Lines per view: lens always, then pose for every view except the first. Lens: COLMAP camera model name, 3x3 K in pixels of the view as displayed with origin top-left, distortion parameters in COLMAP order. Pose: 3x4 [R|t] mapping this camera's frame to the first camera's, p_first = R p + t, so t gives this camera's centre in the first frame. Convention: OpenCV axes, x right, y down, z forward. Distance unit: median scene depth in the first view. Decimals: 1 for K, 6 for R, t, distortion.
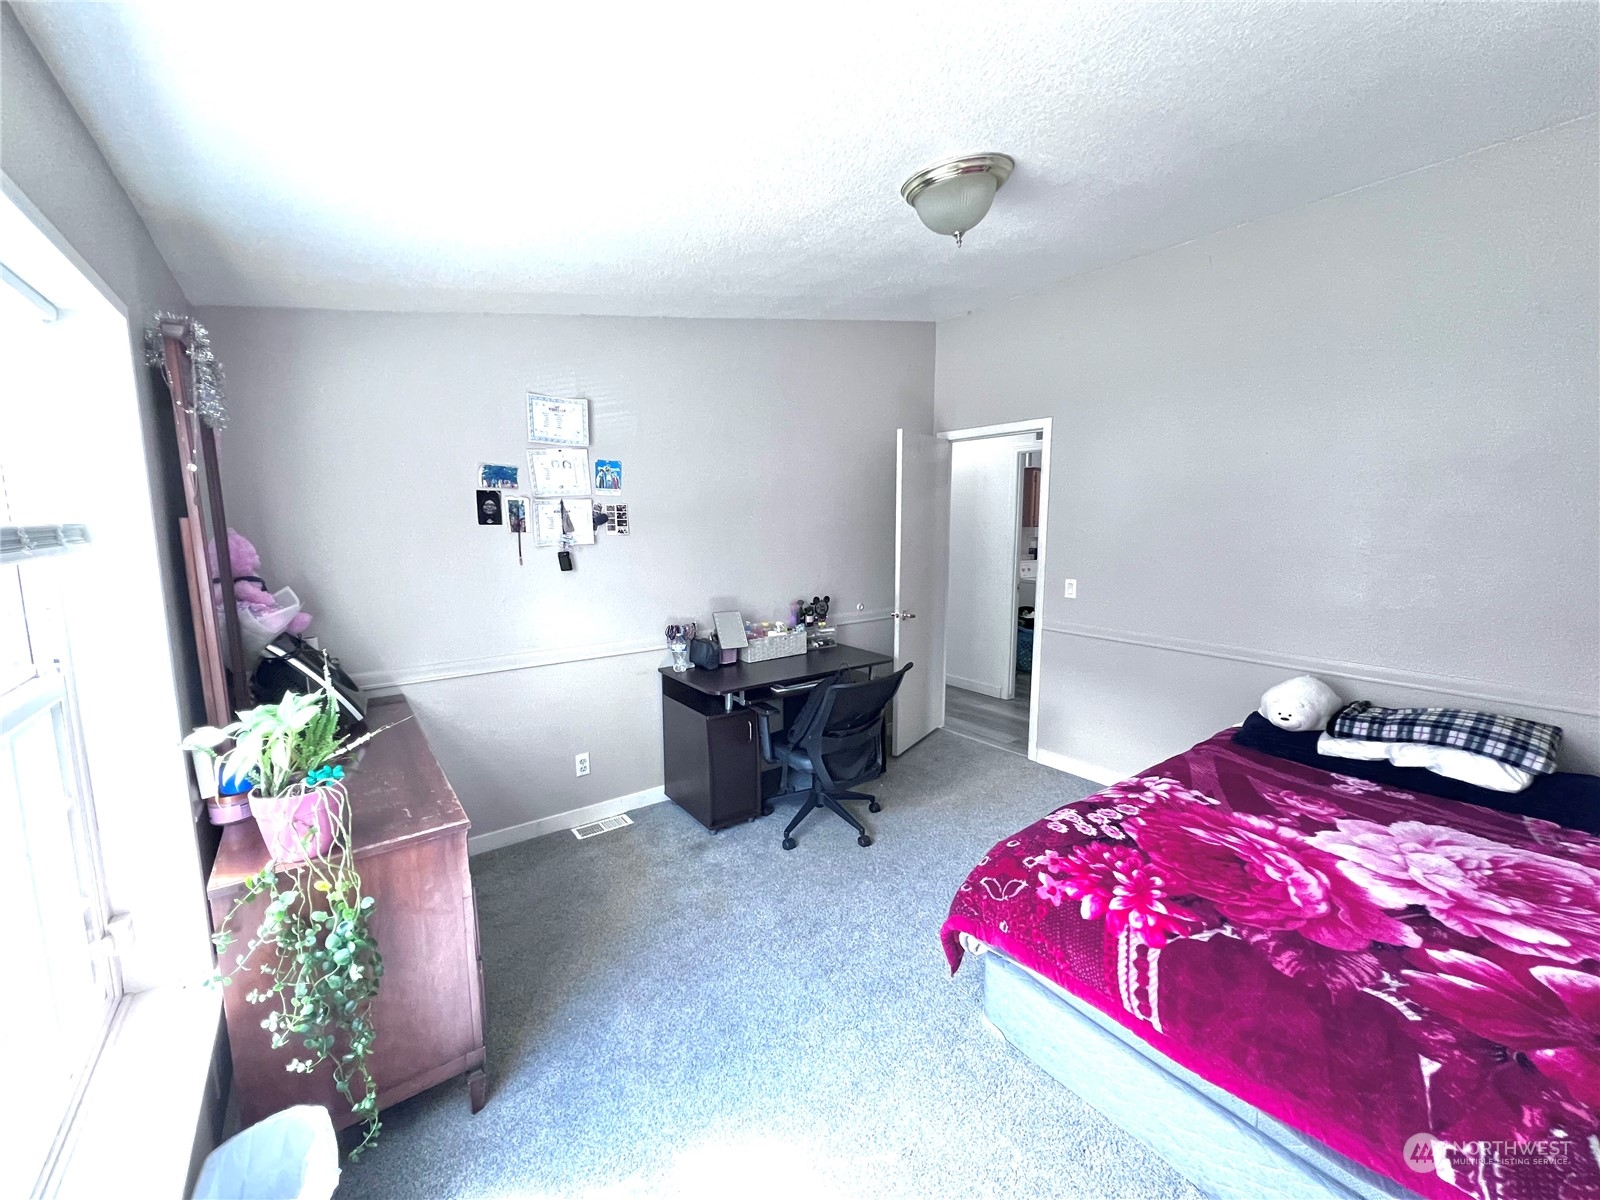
lens RADIAL K [[635.8, 0, 802.8], [0, 635.8, 599.9], [0, 0, 1]] dist [-0.001048, 0.000357]
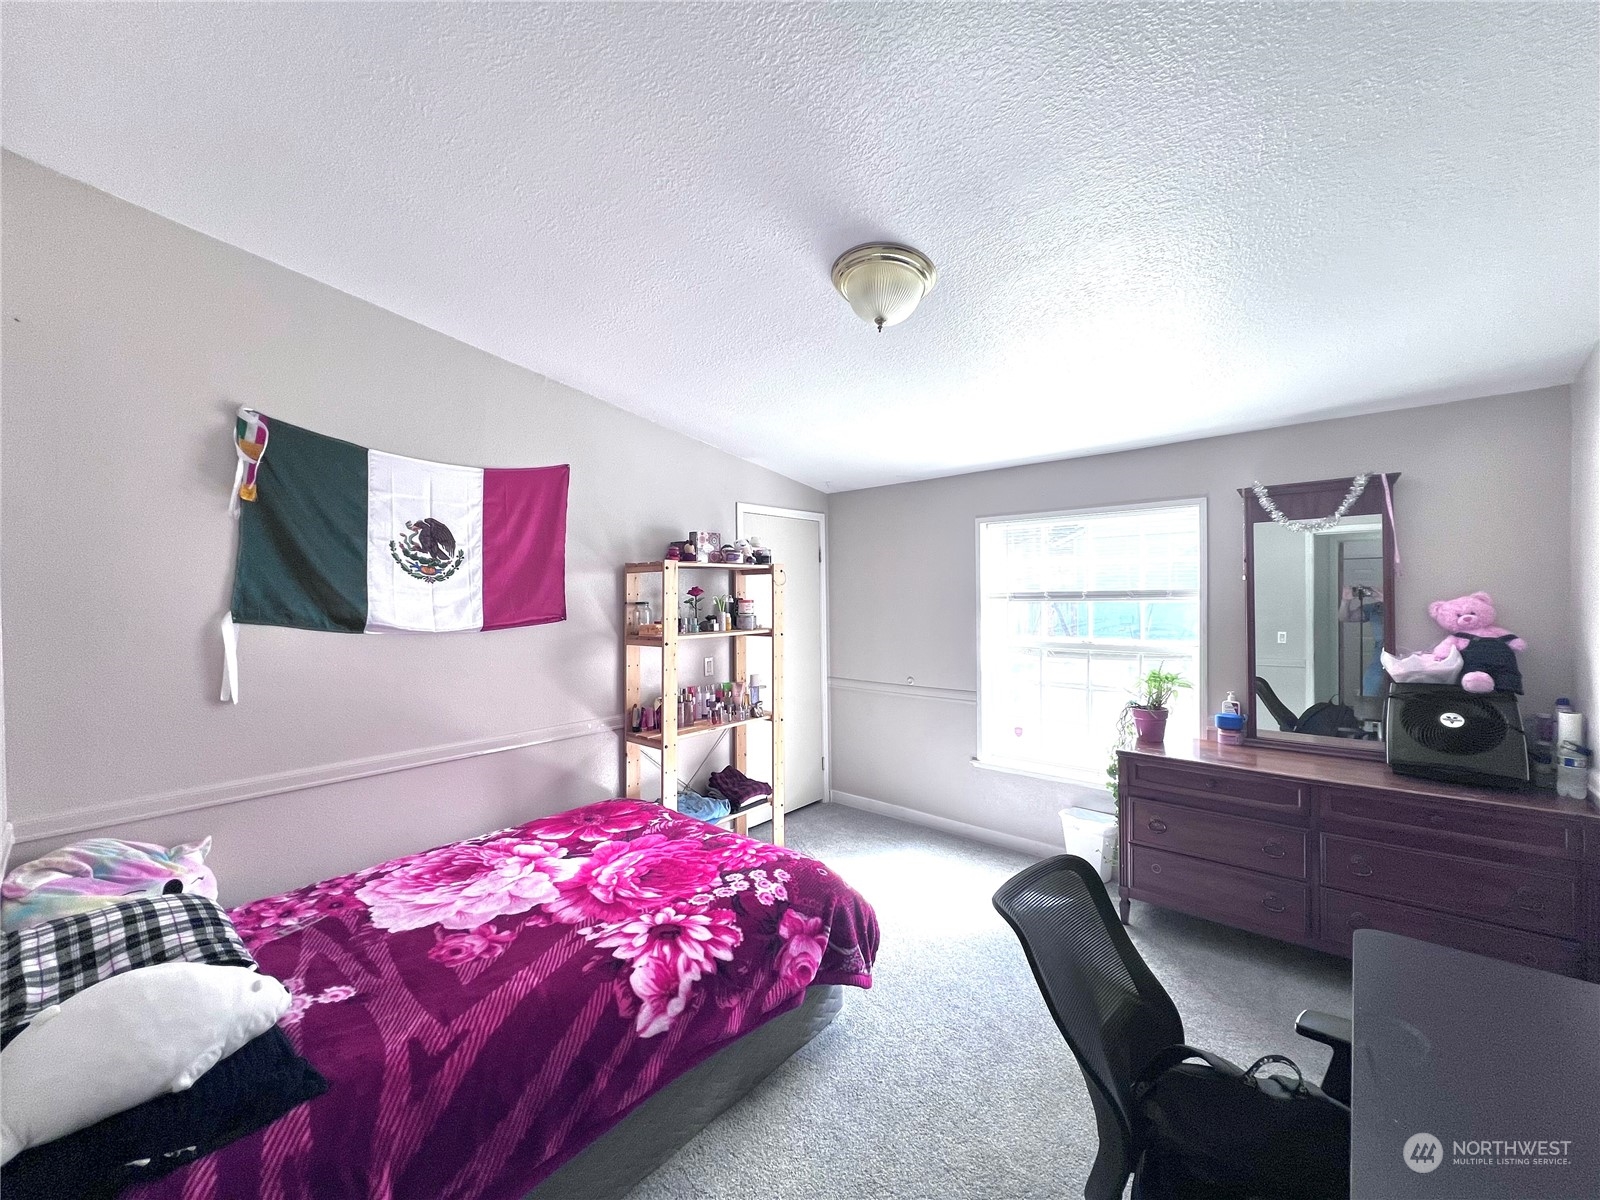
lens RADIAL K [[635.8, 0, 802.8], [0, 635.8, 599.9], [0, 0, 1]] dist [-0.001048, 0.000357]
pose [[-0.978394, 0.018361, -0.205931, 0.606184], [-0.008873, 0.991402, 0.130550, -0.265555], [0.206558, 0.129556, -0.969819, 2.089449]]
